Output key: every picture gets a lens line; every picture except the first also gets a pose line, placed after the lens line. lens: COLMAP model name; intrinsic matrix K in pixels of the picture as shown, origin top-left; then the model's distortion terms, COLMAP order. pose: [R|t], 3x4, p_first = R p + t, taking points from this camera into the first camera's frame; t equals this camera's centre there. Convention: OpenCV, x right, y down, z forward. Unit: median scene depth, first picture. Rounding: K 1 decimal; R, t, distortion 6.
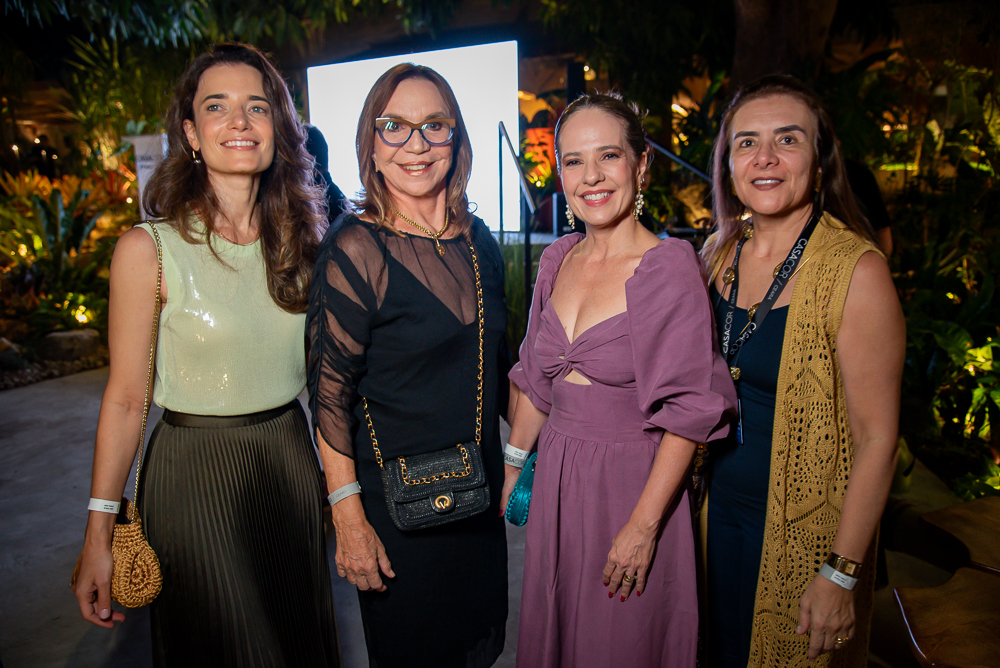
lens RADIAL K [[836.4, 0, 529.2], [0, 836.4, 335.4], [0, 0, 1]] dist [-0.014758, -0.003532]
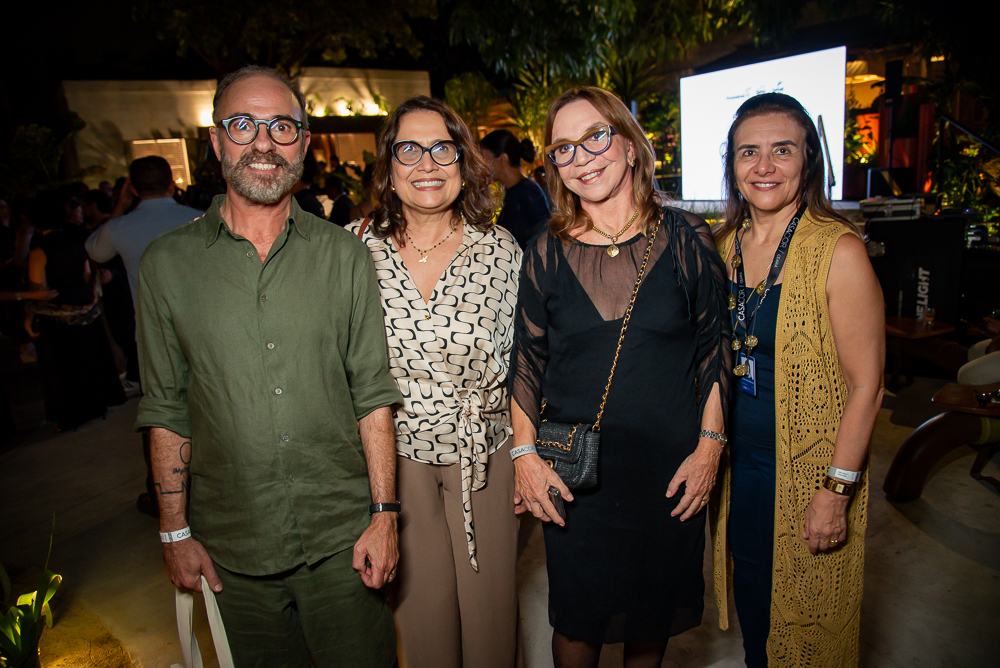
lens RADIAL K [[691.8, 0, 500.0], [0, 691.8, 334.0], [0, 0, 1]] dist [-0.054587, 0.000109]
pose [[0.873288, 0.072345, -0.481804, 0.039188], [-0.041407, 0.996357, 0.074555, 0.015557], [0.485442, -0.045158, 0.873102, -0.112216]]
